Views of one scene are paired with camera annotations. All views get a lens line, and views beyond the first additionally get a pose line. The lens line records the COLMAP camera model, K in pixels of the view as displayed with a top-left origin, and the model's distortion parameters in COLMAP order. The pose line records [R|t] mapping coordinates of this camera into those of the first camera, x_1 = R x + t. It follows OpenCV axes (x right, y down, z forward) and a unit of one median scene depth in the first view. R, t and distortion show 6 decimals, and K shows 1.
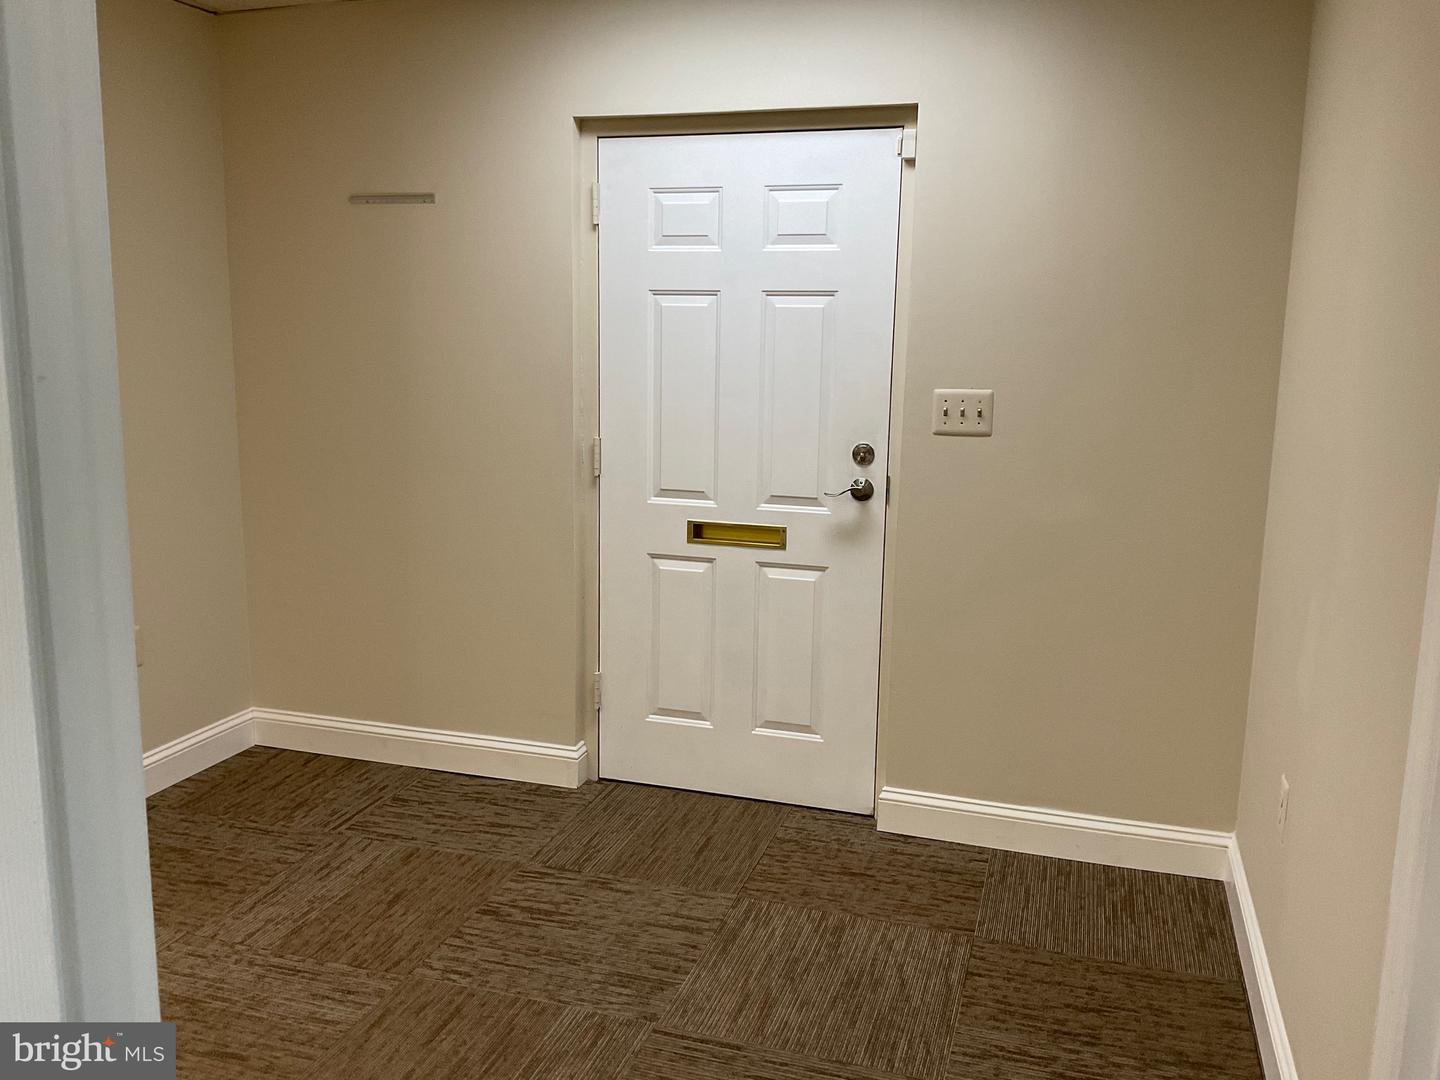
lens RADIAL K [[1192.3, 0, 720.7], [0, 1192.3, 540.2], [0, 0, 1]] dist [0.070724, -0.131443]
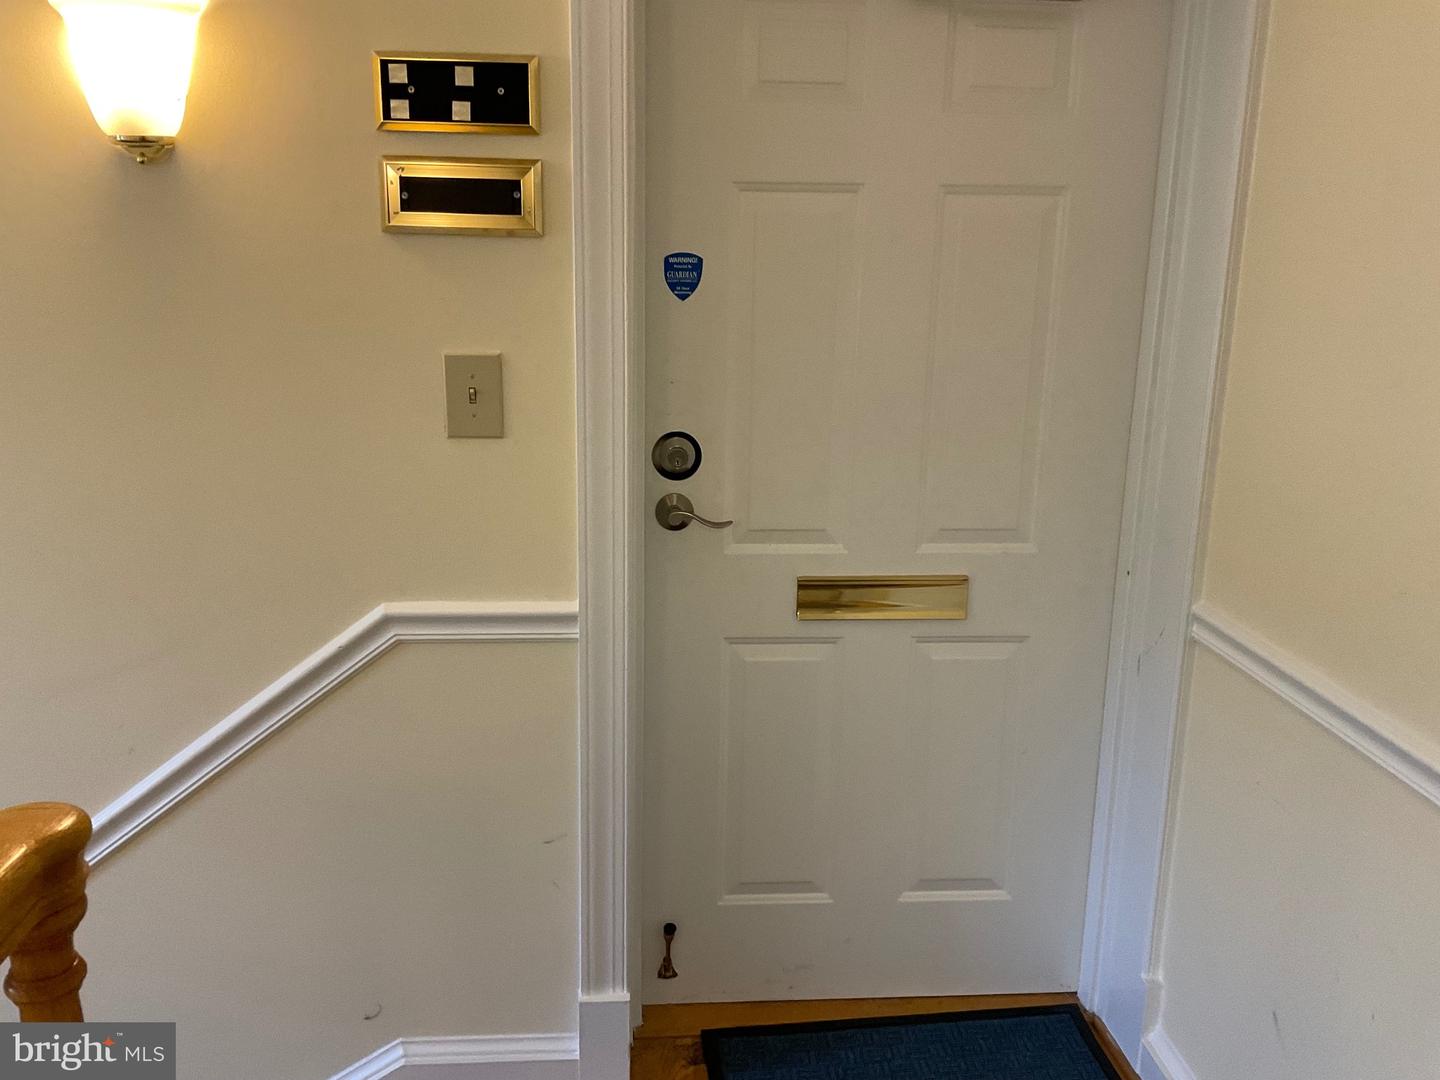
lens RADIAL K [[1192.3, 0, 718.9], [0, 1192.3, 538.1], [0, 0, 1]] dist [0.070724, -0.131443]
pose [[0.928277, -0.091556, 0.360442, -0.280566], [0.062287, 0.993807, 0.092023, -0.095317], [-0.366635, -0.062972, 0.928231, 0.476118]]
